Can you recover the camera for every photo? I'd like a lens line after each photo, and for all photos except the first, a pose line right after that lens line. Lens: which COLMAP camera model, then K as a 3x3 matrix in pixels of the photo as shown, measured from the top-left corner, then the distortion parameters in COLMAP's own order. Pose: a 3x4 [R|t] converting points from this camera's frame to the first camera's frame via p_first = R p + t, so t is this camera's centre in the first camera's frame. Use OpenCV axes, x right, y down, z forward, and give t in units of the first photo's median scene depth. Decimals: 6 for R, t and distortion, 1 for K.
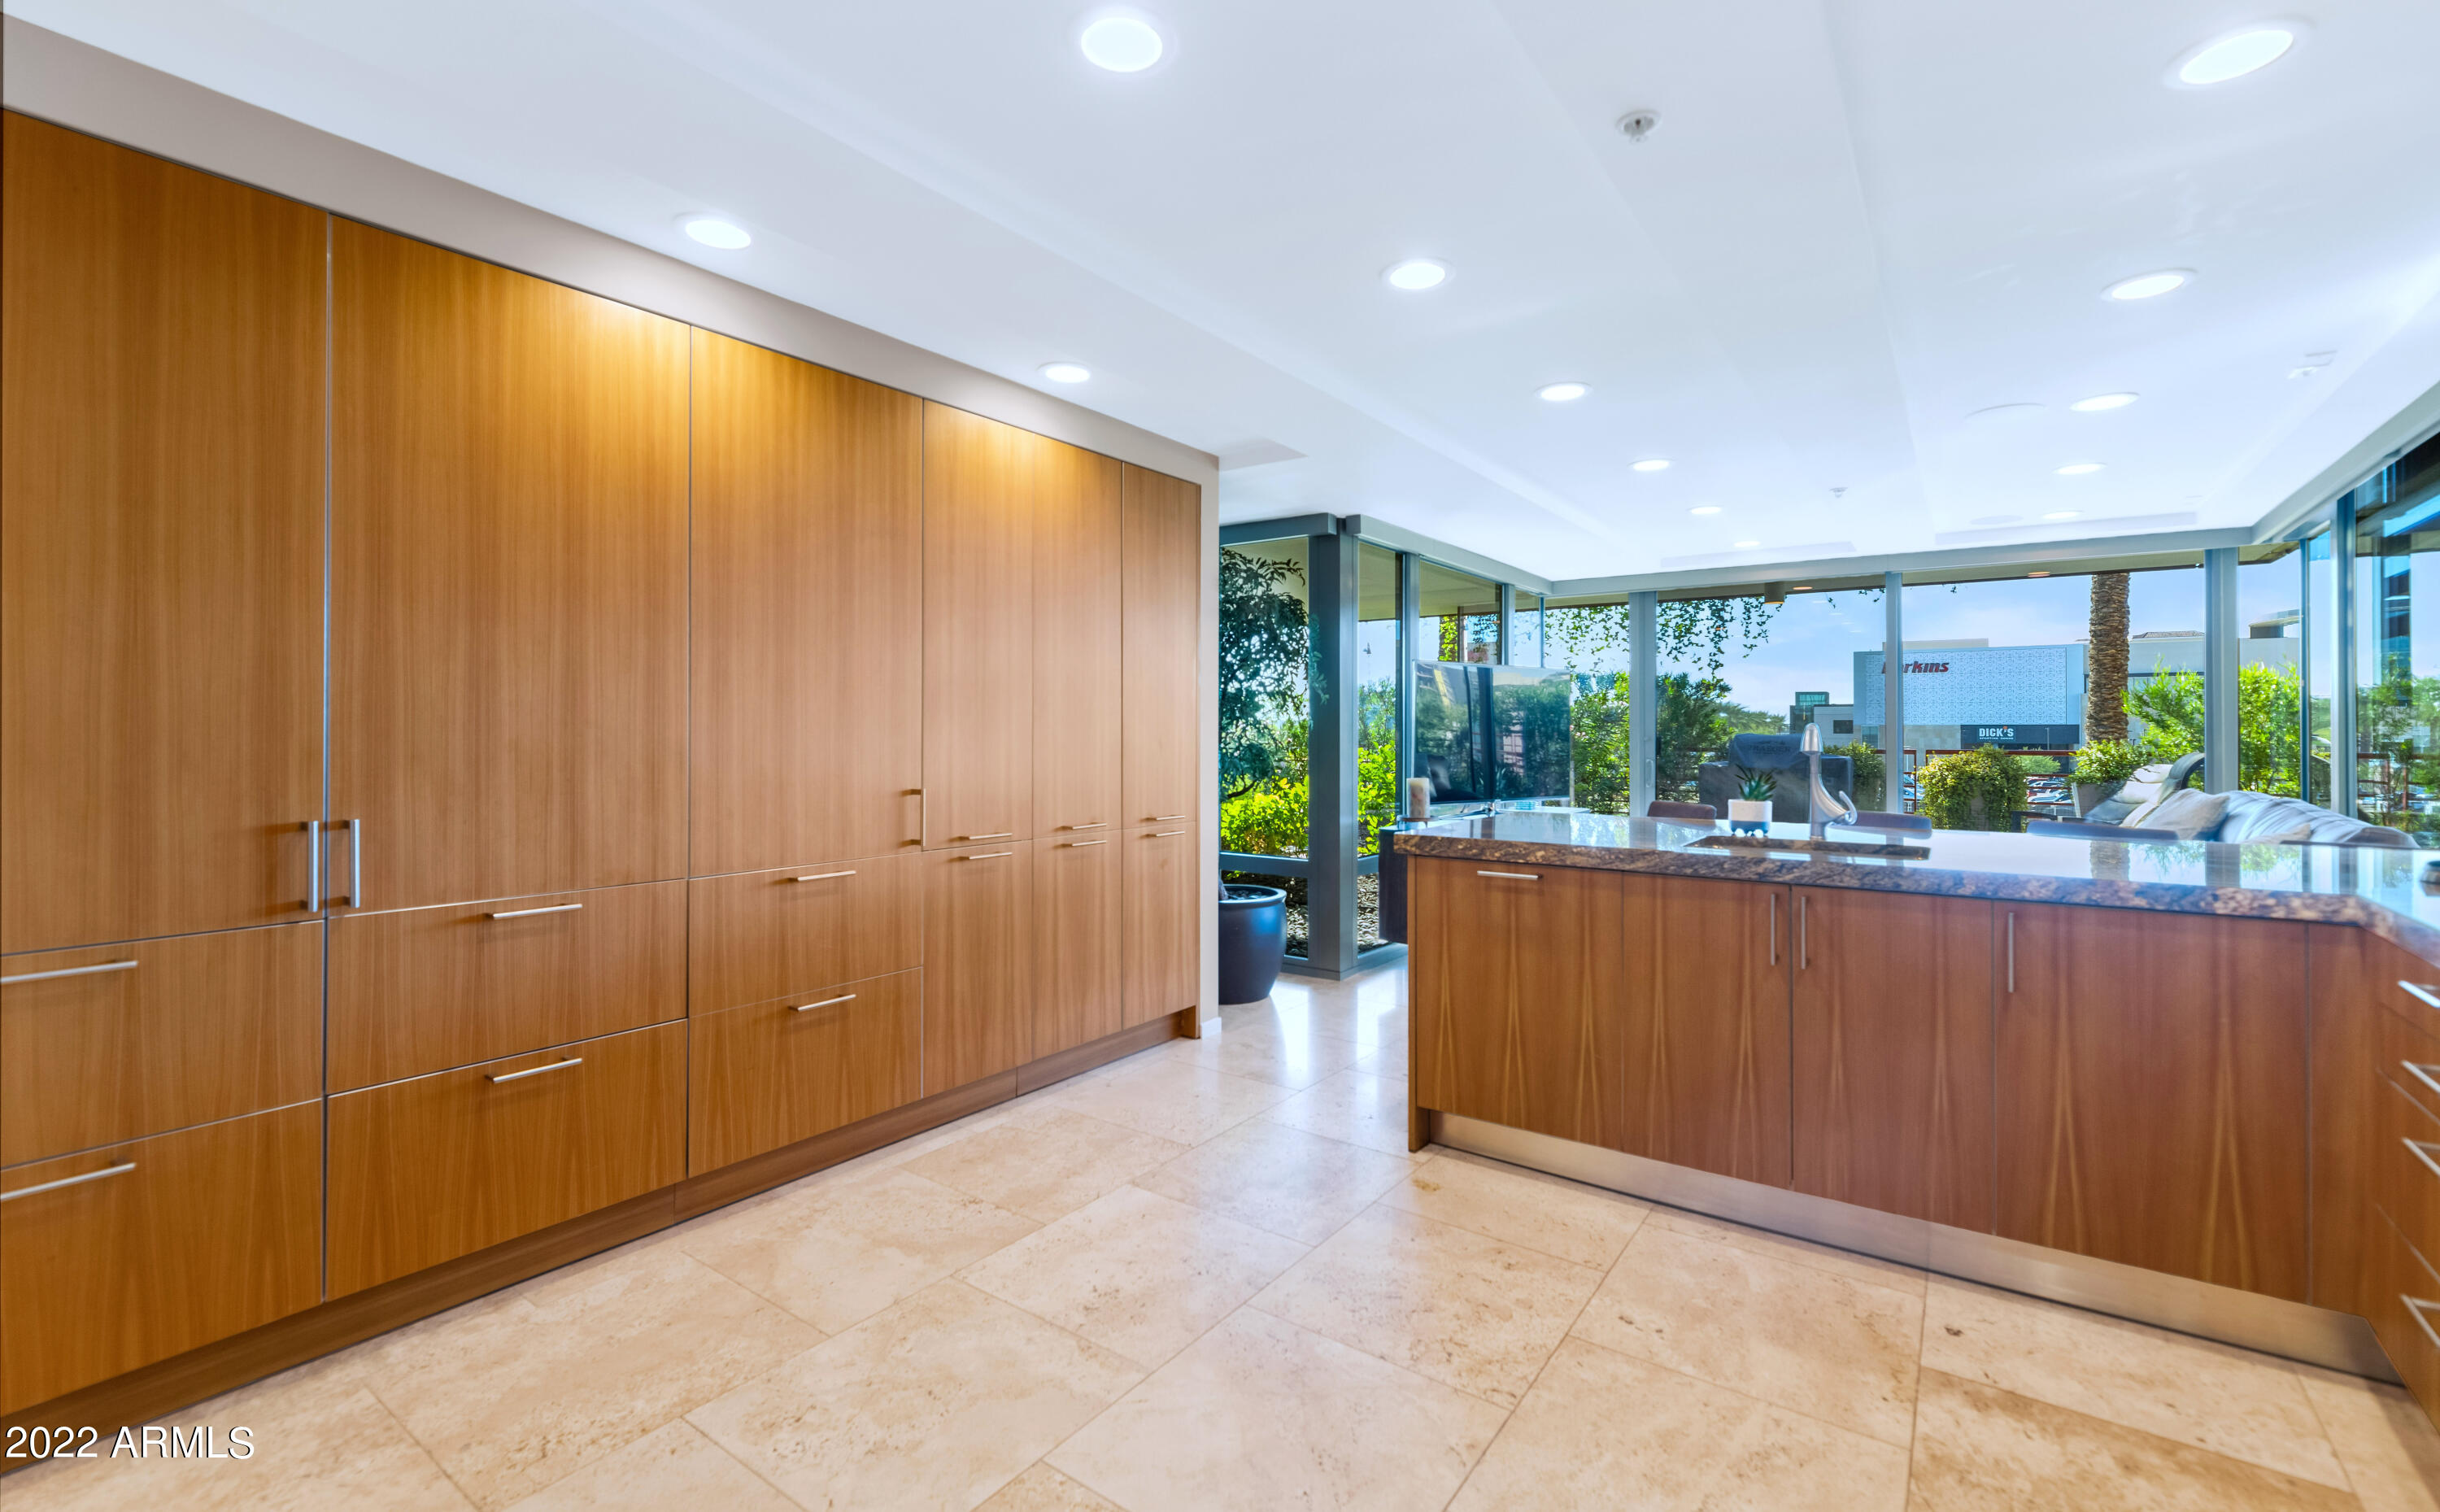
lens RADIAL K [[1045.9, 0, 1243.2], [0, 1045.9, 726.2], [0, 0, 1]] dist [-0.000391, 0.000081]
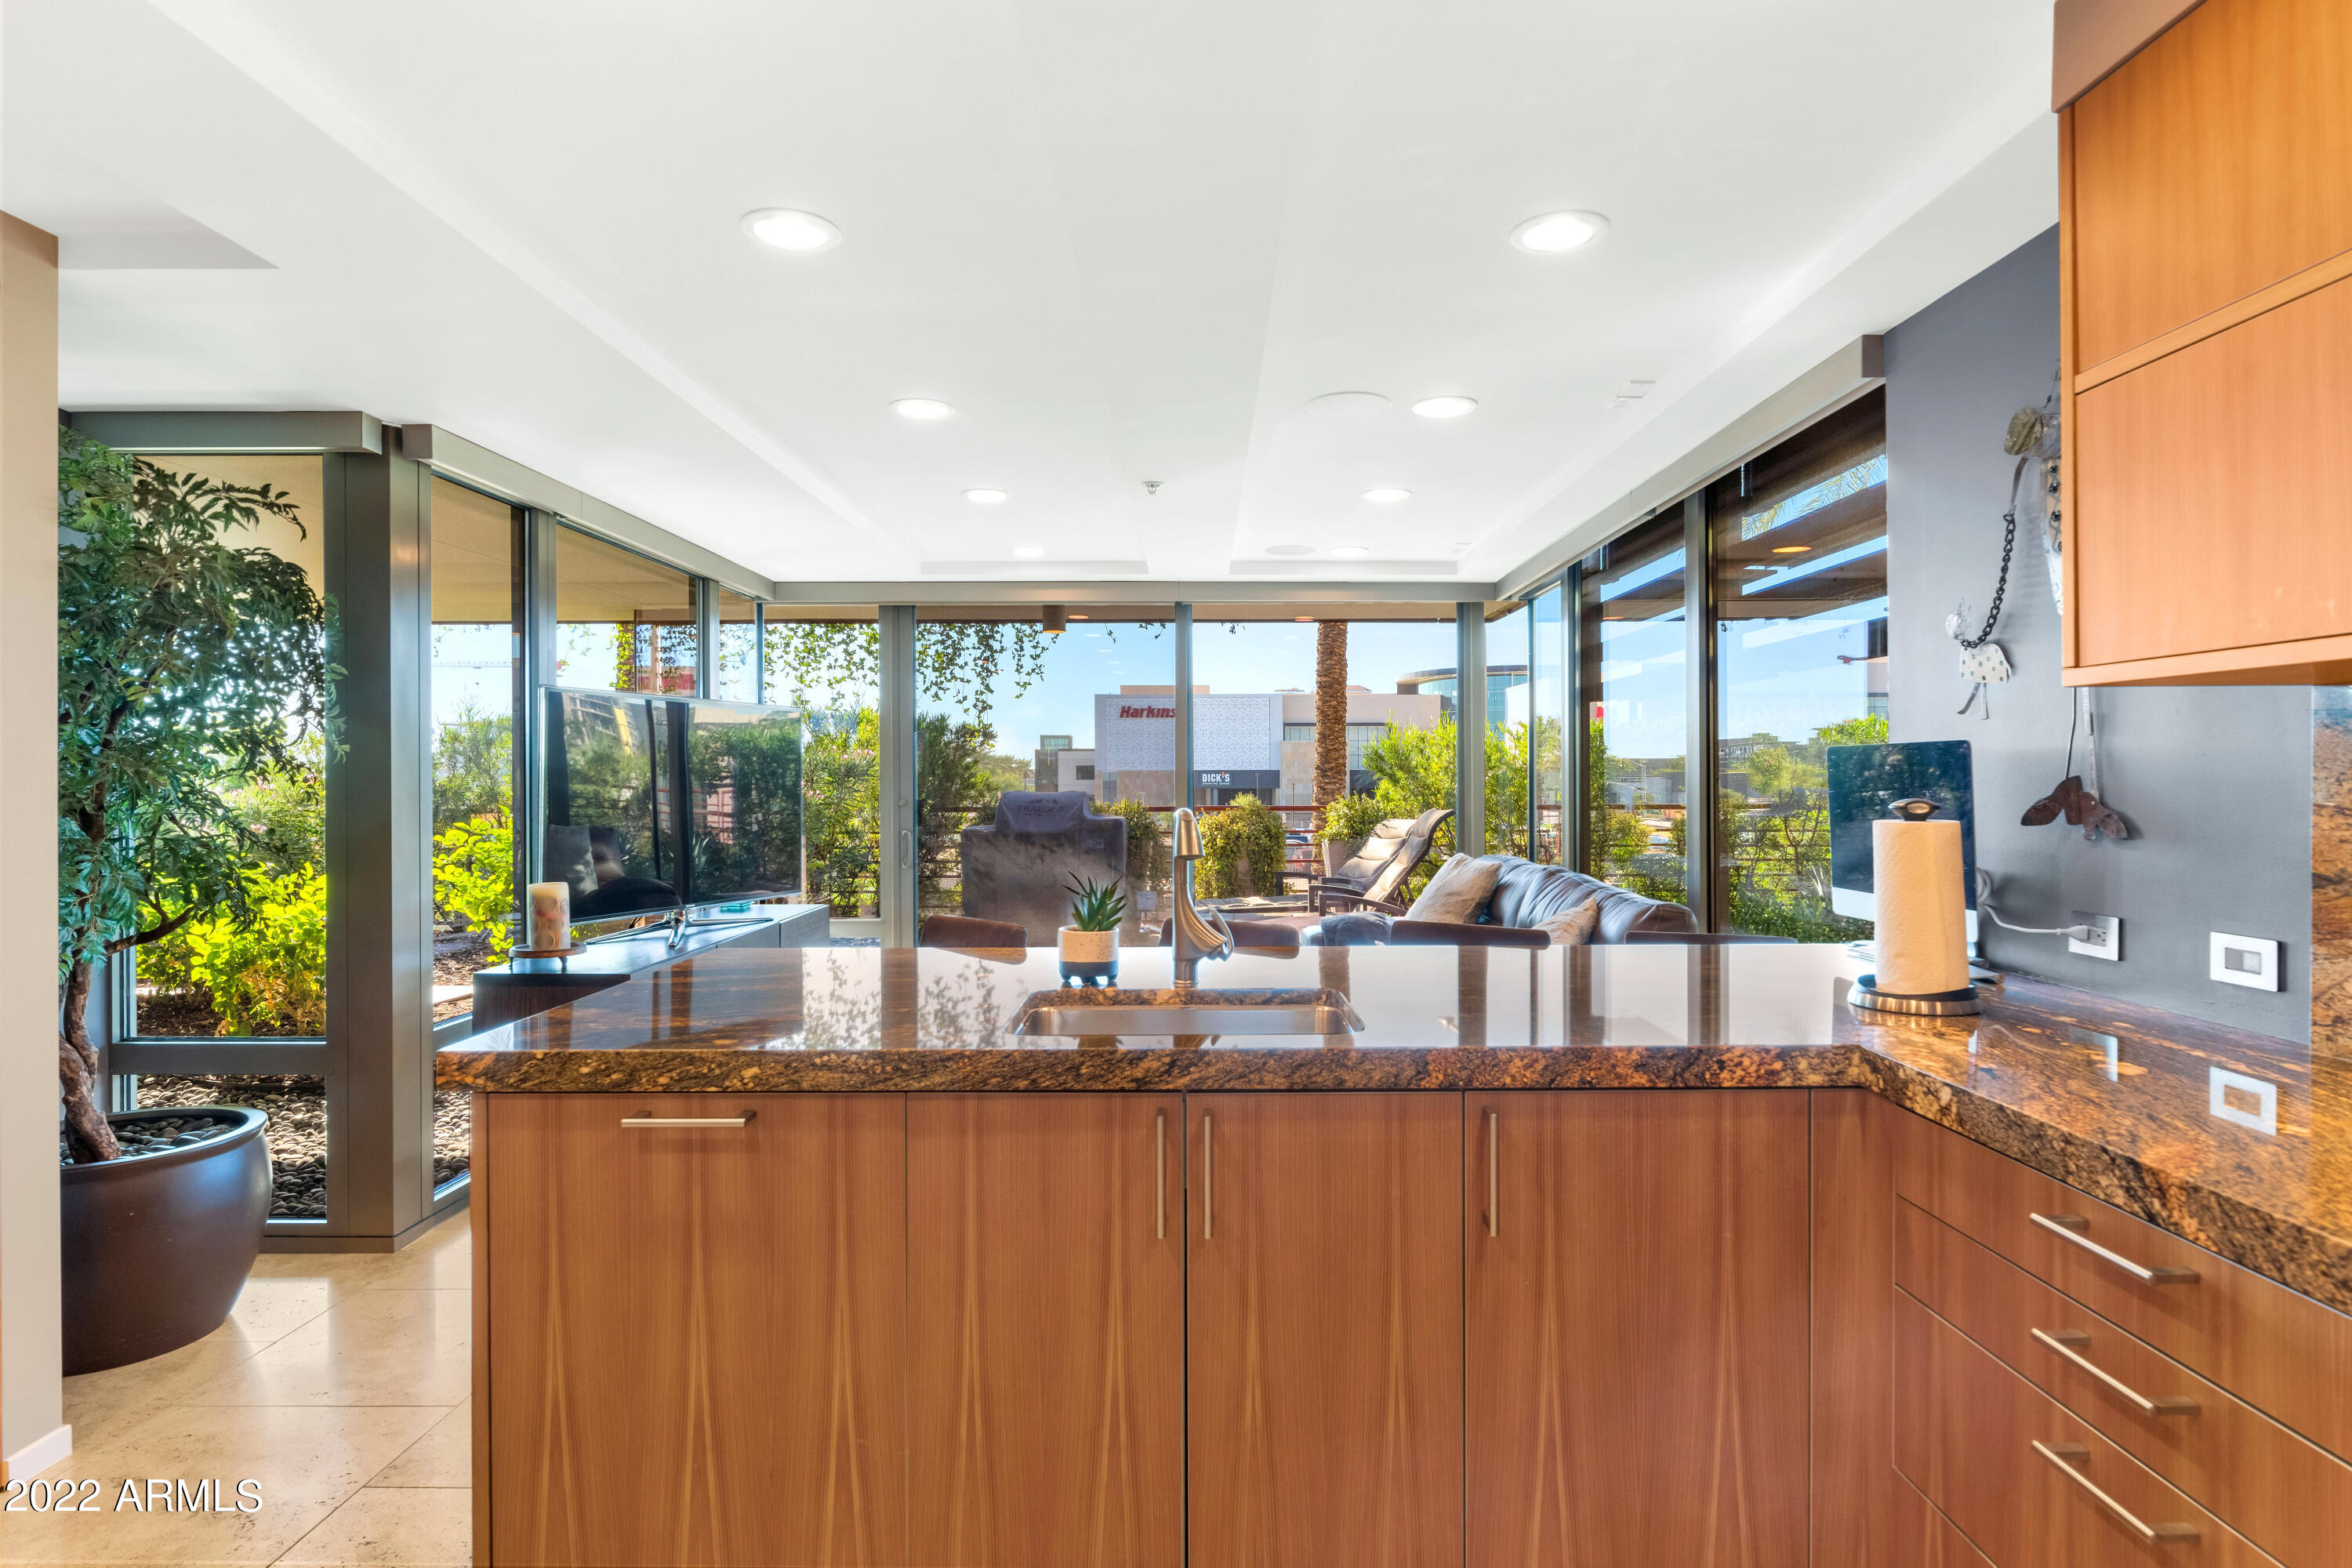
lens RADIAL K [[1257.0, 0, 1192.4], [0, 1257.0, 776.0], [0, 0, 1]] dist [-0.000436, -0.000356]
pose [[0.821231, -0.003136, 0.570588, 0.063206], [0.001335, 0.999993, 0.003574, -0.014712], [-0.570595, -0.002174, 0.821229, 0.211717]]
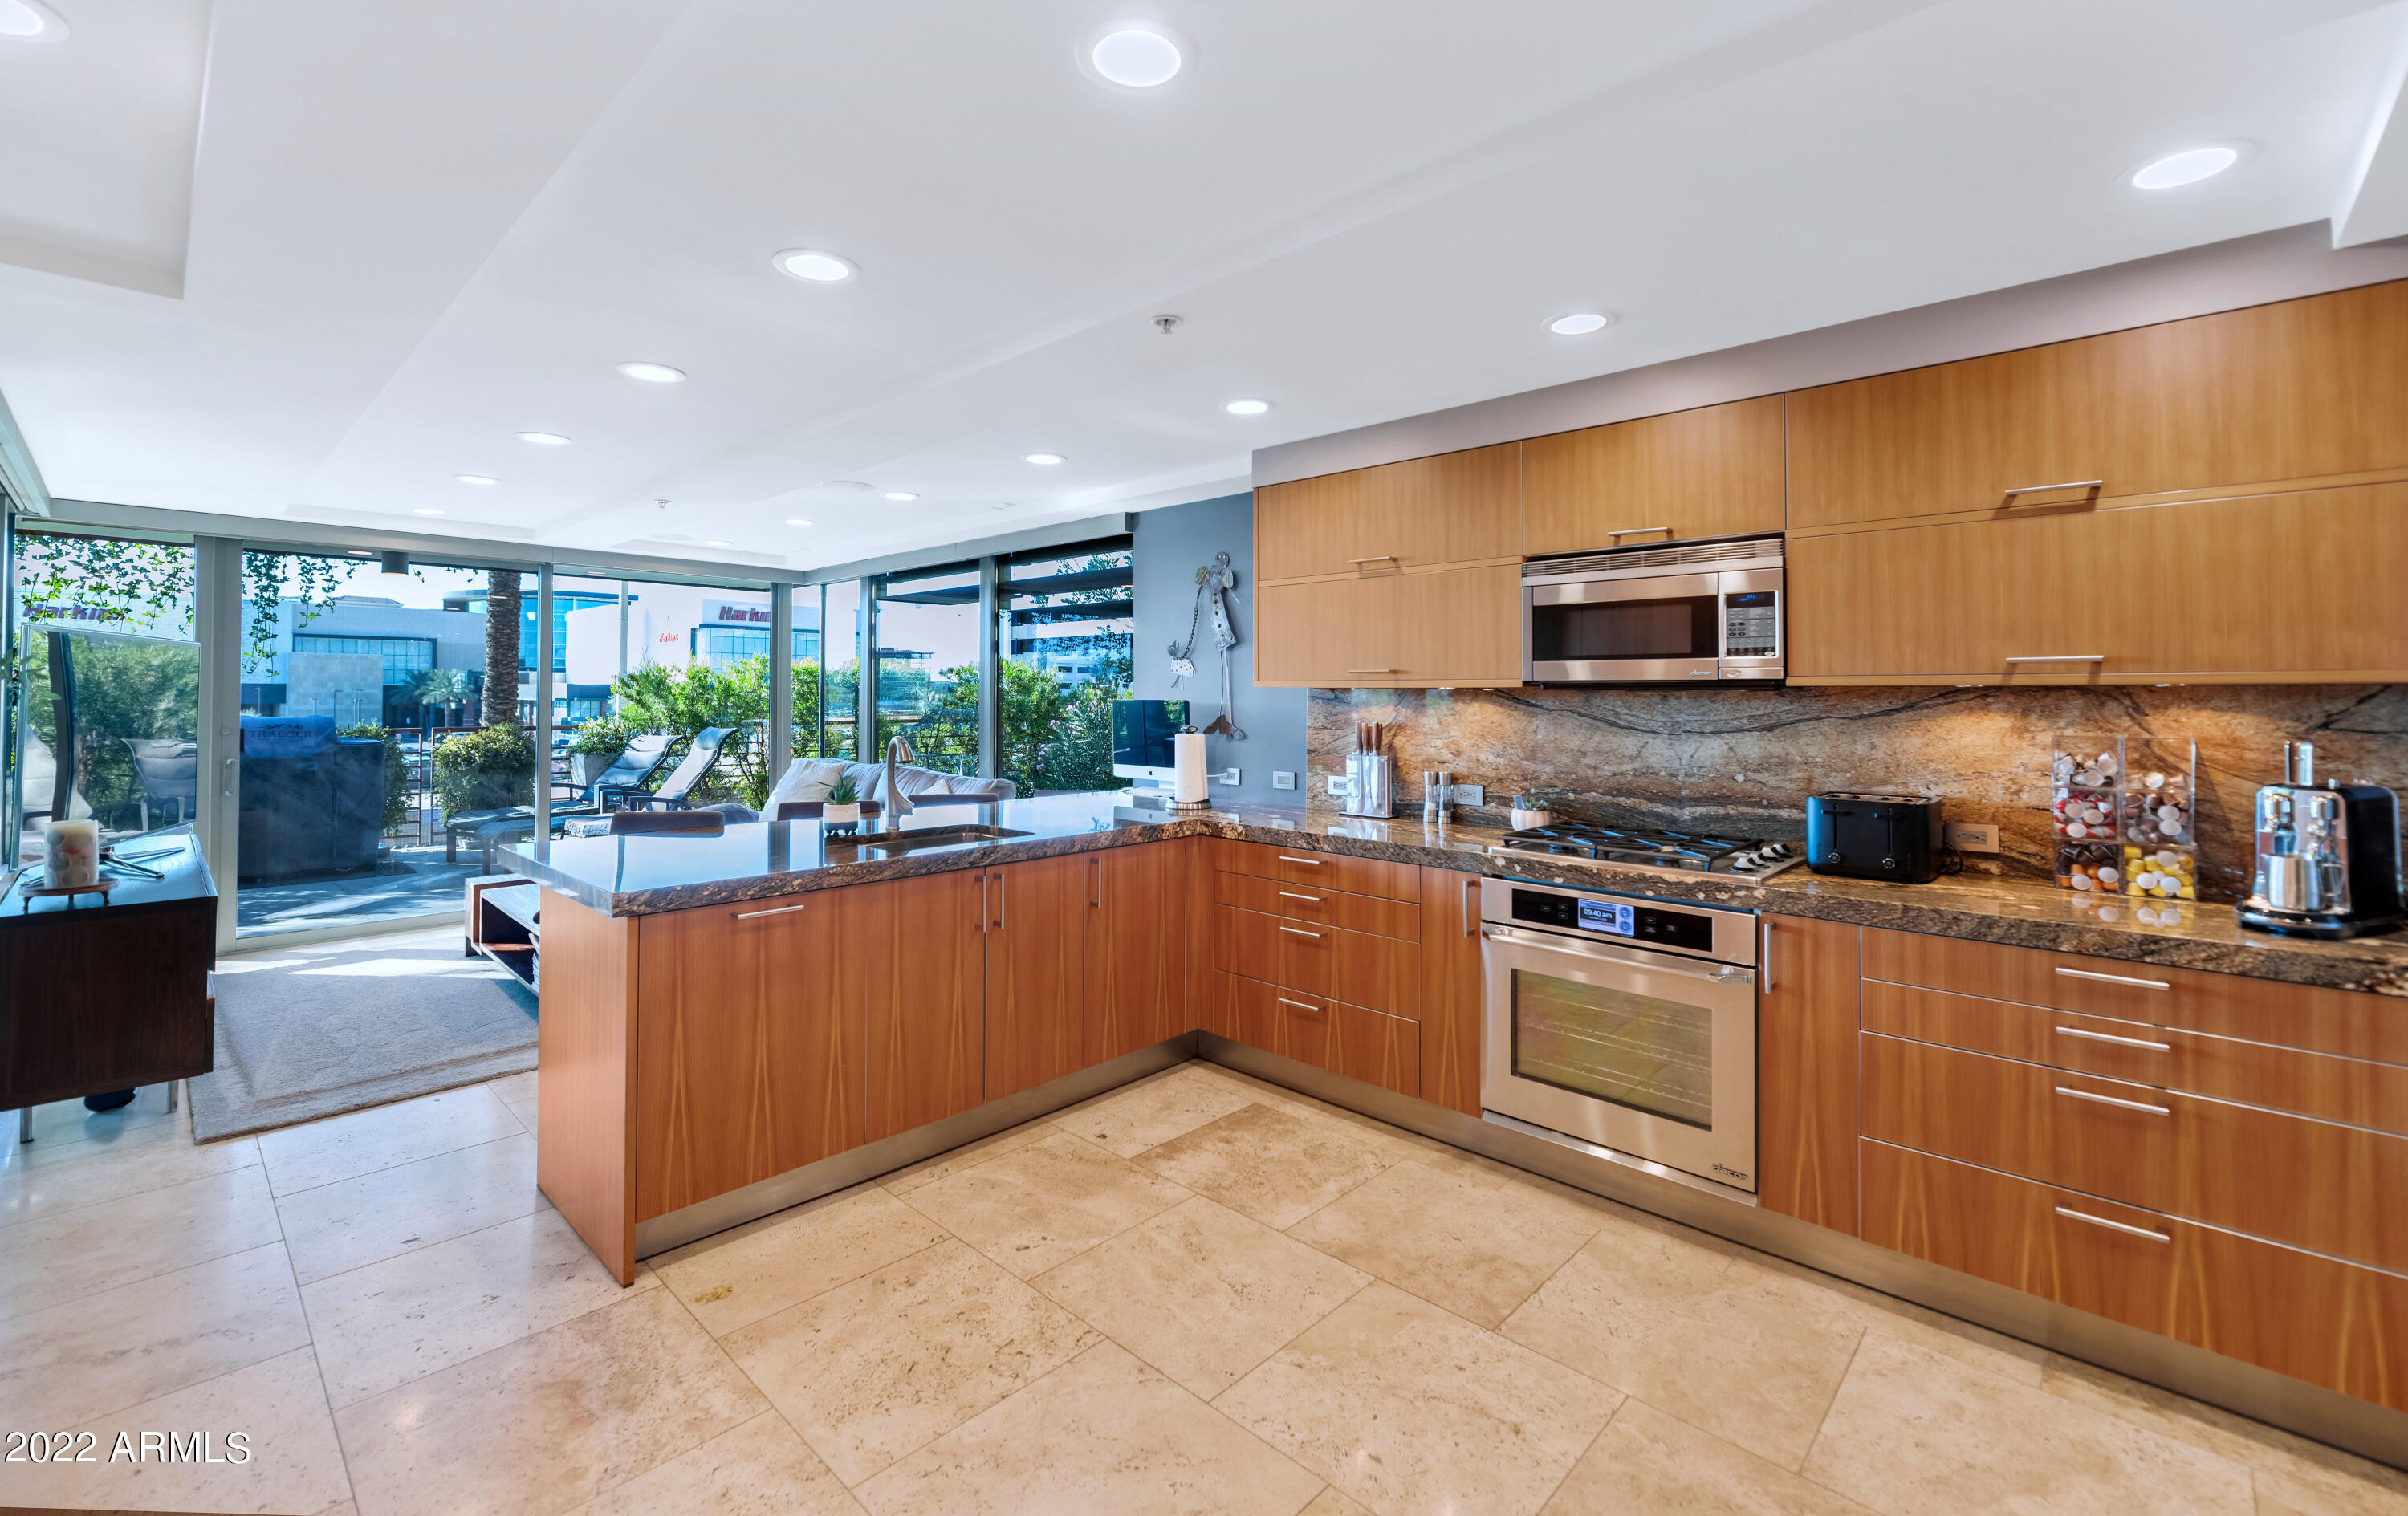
lens RADIAL K [[1005.5, 0, 1203.2], [0, 1005.5, 682.1], [0, 0, 1]] dist [-0.000648, 0.000038]
pose [[0.147843, 0.011245, 0.988947, -0.338440], [-0.008737, 0.999911, -0.010063, -0.033533], [-0.988972, -0.007152, 0.147928, 0.280483]]
